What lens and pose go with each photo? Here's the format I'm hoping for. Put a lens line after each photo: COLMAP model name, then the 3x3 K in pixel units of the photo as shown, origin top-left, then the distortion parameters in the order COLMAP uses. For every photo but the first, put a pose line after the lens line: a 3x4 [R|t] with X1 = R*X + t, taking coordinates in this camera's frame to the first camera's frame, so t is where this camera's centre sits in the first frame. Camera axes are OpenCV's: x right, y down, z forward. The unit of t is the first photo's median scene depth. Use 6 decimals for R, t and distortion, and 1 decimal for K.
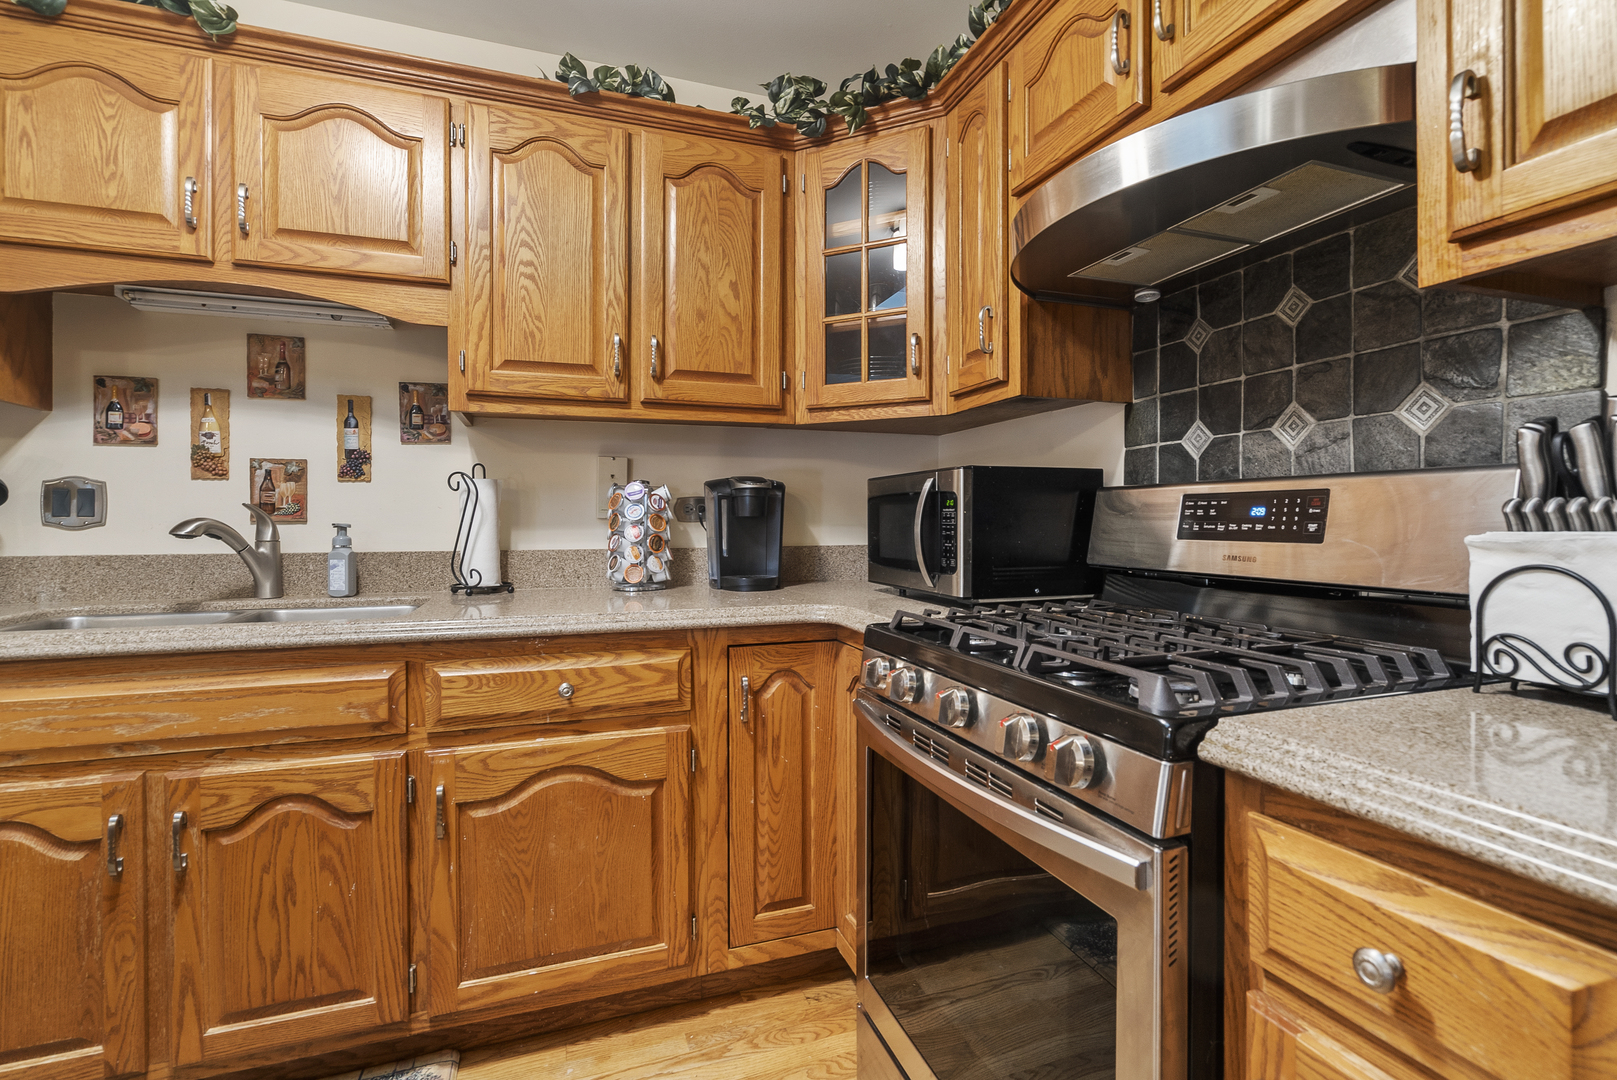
lens RADIAL K [[746.4, 0, 821.1], [0, 746.4, 527.0], [0, 0, 1]] dist [-0.003811, 0.000164]
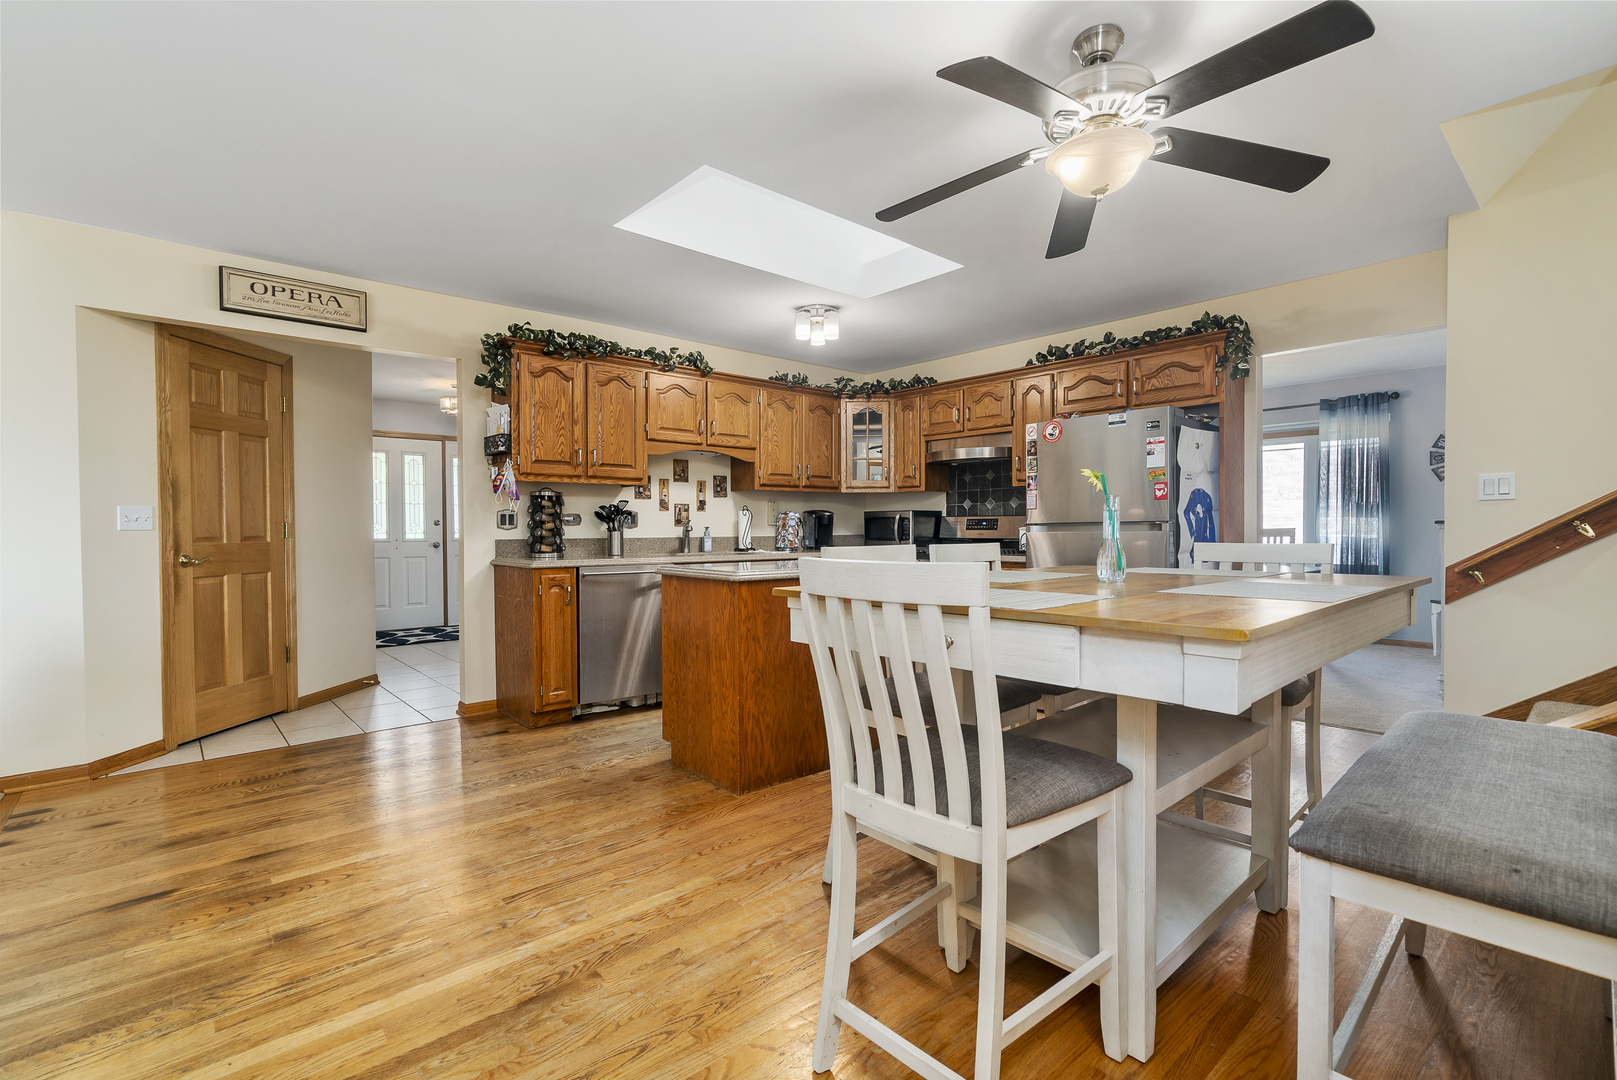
lens RADIAL K [[734.3, 0, 814.1], [0, 734.3, 536.0], [0, 0, 1]] dist [-0.010250, 0.006260]
pose [[0.927691, -0.005764, 0.373304, -1.495525], [0.004593, 0.999981, 0.004025, 0.024462], [-0.373320, -0.002019, 0.927700, -2.015542]]
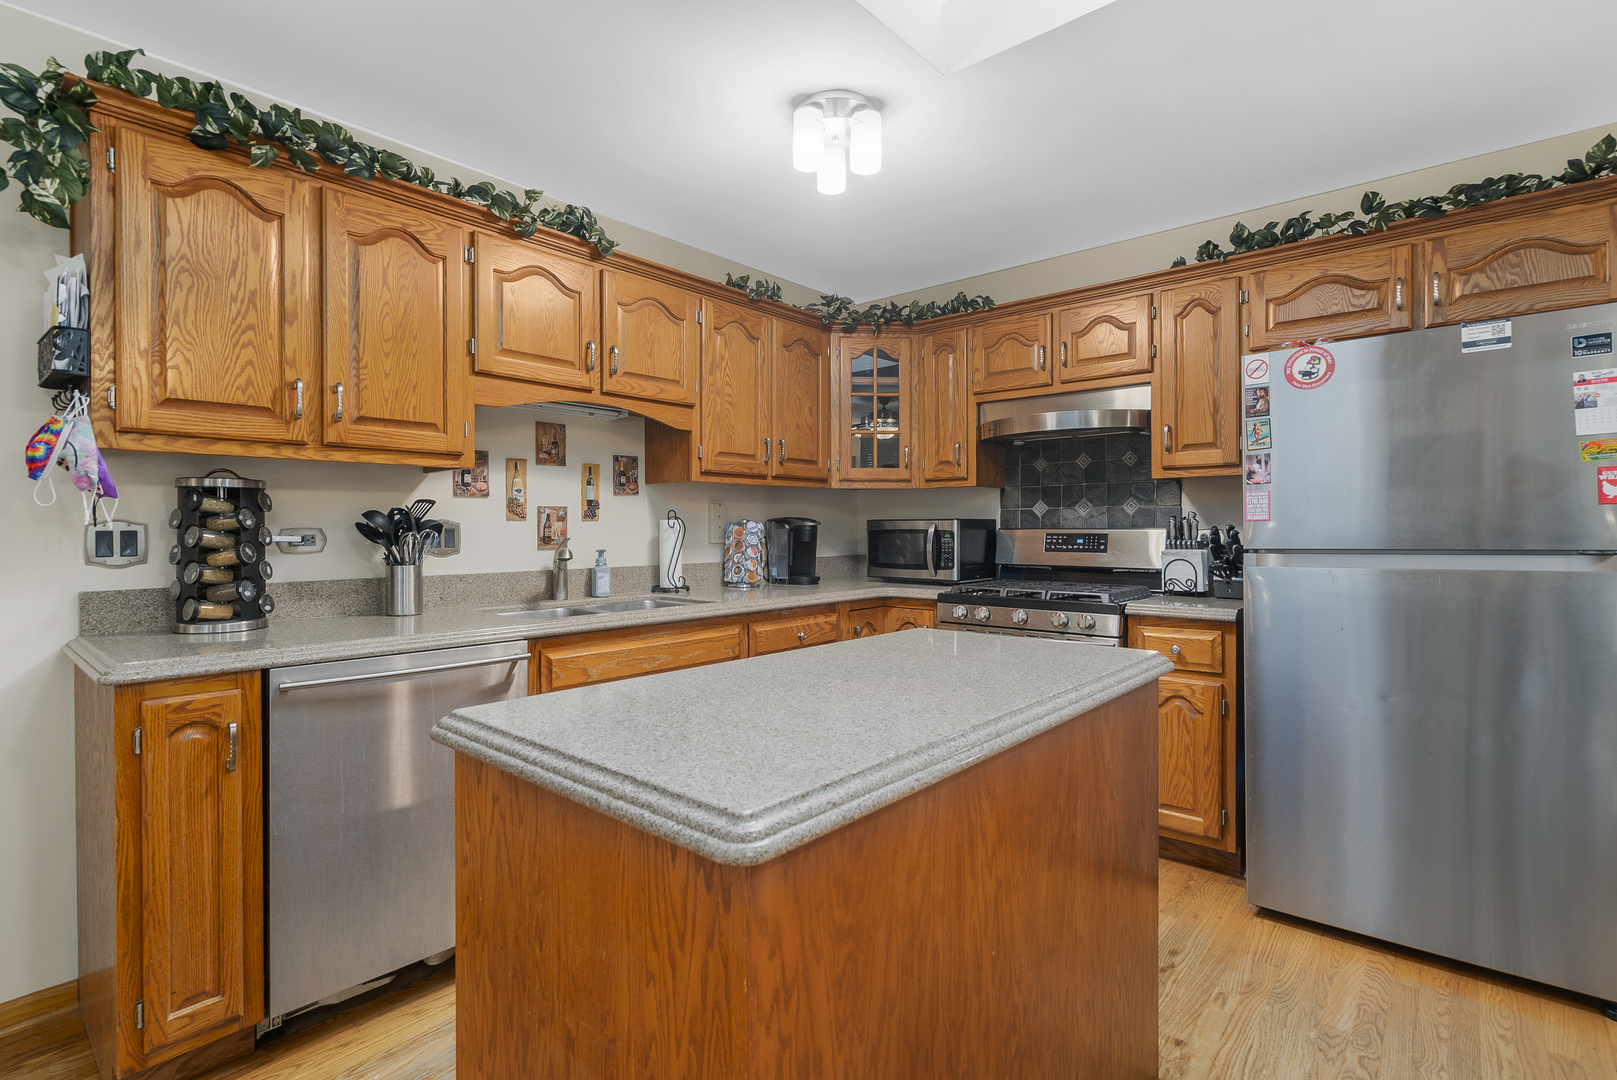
lens RADIAL K [[762.5, 0, 817.8], [0, 762.5, 530.2], [0, 0, 1]] dist [-0.003226, 0.000077]
pose [[0.869376, -0.002193, 0.494147, -1.173075], [0.005237, 0.999975, -0.004776, -0.039100], [-0.494124, 0.006740, 0.869365, -0.666371]]
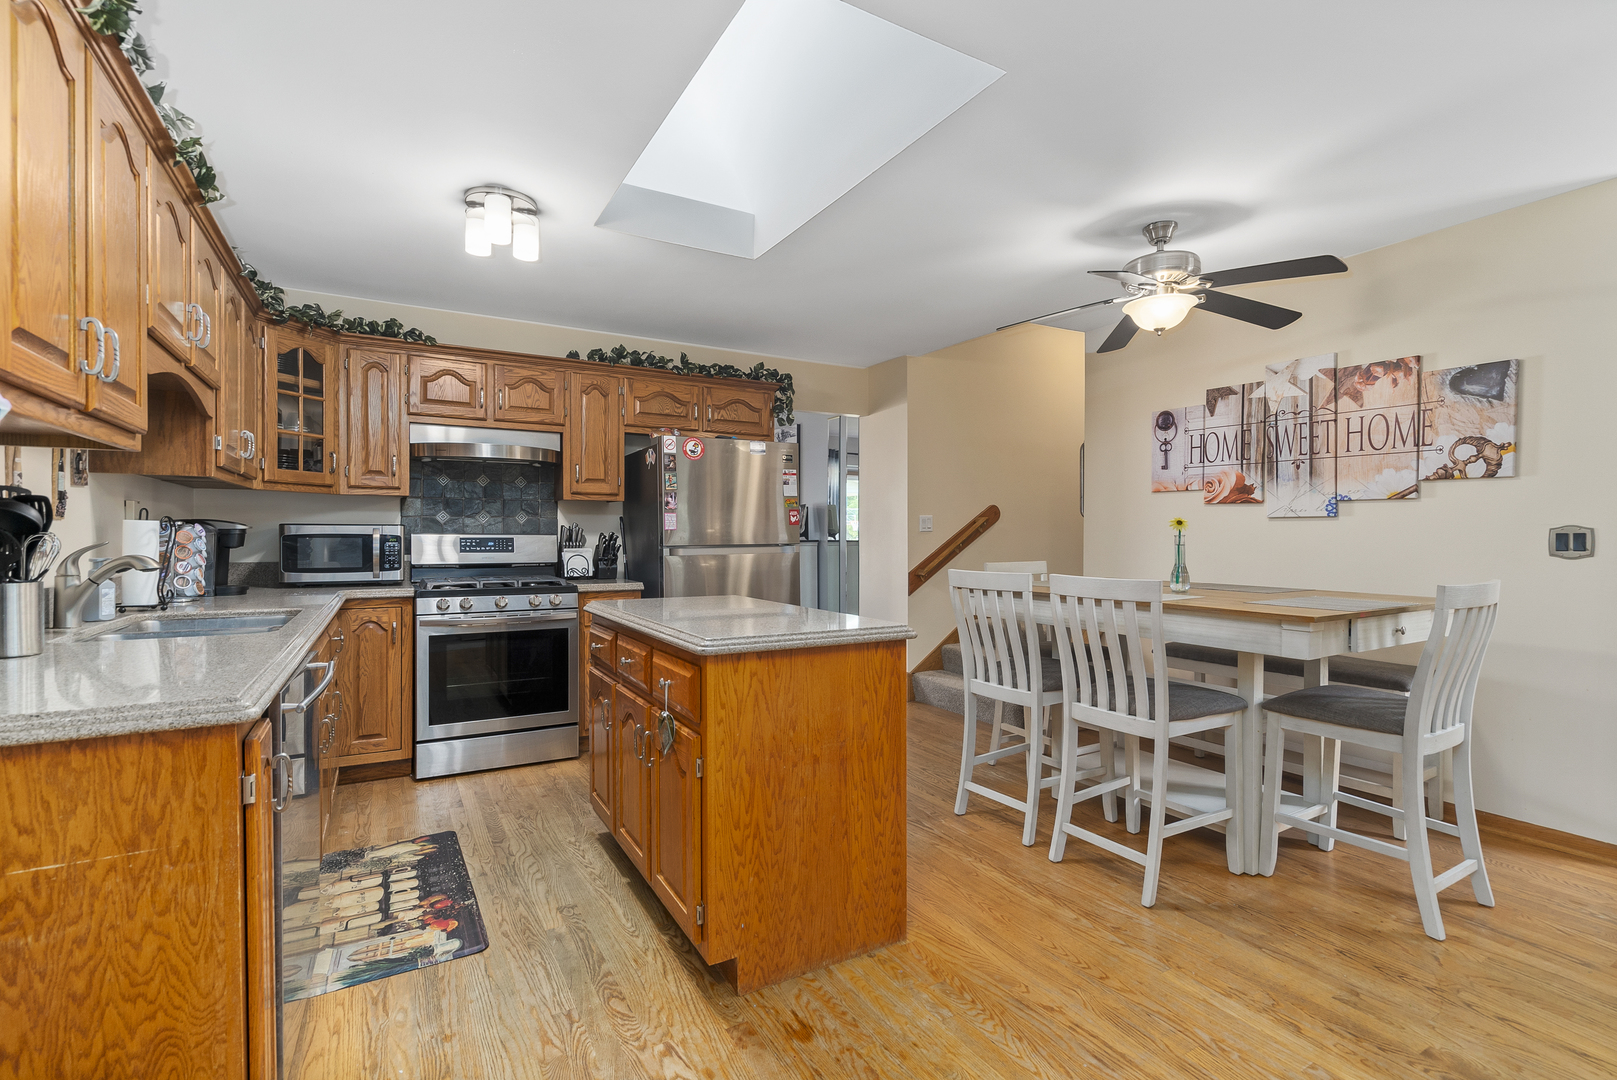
lens RADIAL K [[738.6, 0, 812.8], [0, 738.6, 539.4], [0, 0, 1]] dist [-0.001730, 0.001258]
pose [[-0.174078, -0.005199, 0.984718, -2.241167], [0.006267, 0.999960, 0.006387, -0.040004], [-0.984712, 0.007283, -0.174038, 0.115809]]
